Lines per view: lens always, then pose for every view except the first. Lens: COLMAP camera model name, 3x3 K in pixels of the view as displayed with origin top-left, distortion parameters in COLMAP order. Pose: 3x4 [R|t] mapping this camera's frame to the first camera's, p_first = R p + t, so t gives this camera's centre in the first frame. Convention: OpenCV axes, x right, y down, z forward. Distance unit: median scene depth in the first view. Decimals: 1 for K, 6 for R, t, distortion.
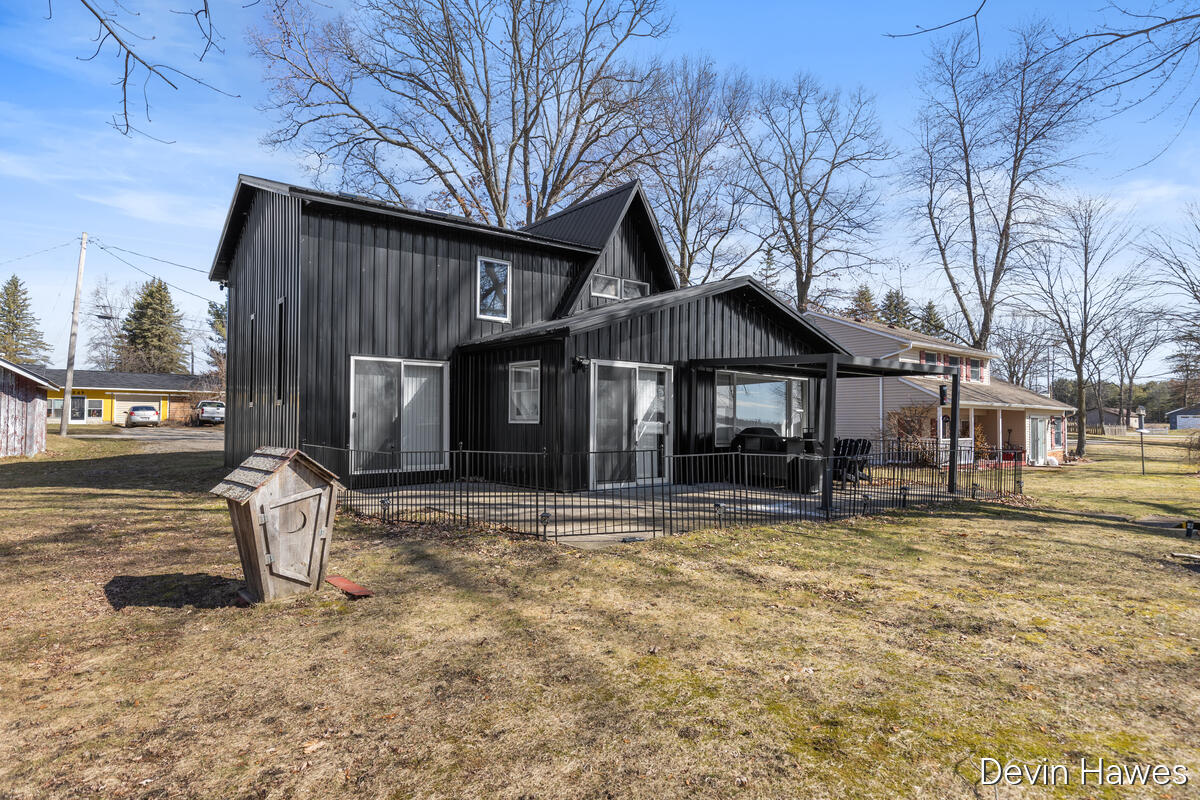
lens RADIAL K [[666.2, 0, 612.2], [0, 666.2, 396.1], [0, 0, 1]] dist [0.016266, 0.000458]
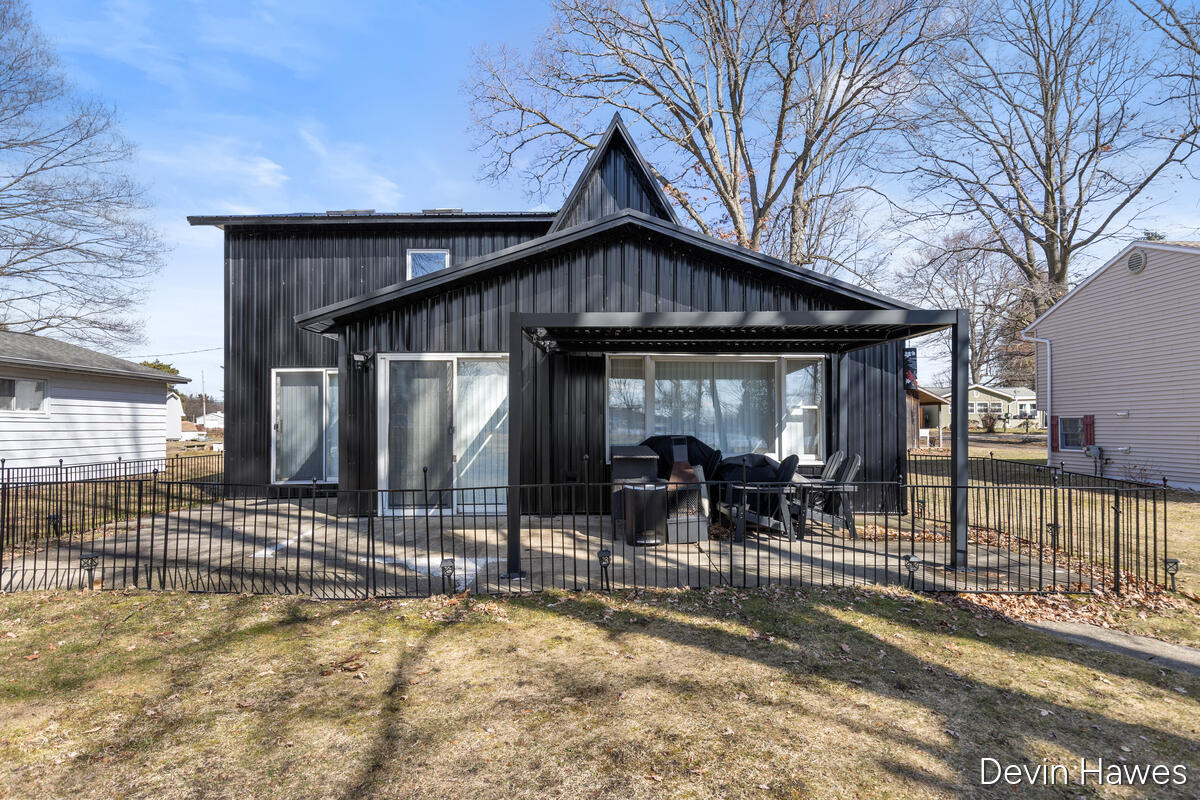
lens RADIAL K [[666.2, 0, 599.9], [0, 666.2, 411.6], [0, 0, 1]] dist [0.016266, 0.000458]
pose [[0.798612, -0.026978, -0.601241, 0.577071], [0.036152, 0.999341, 0.003179, 0.018983], [0.600759, -0.024275, 0.799062, 0.444923]]
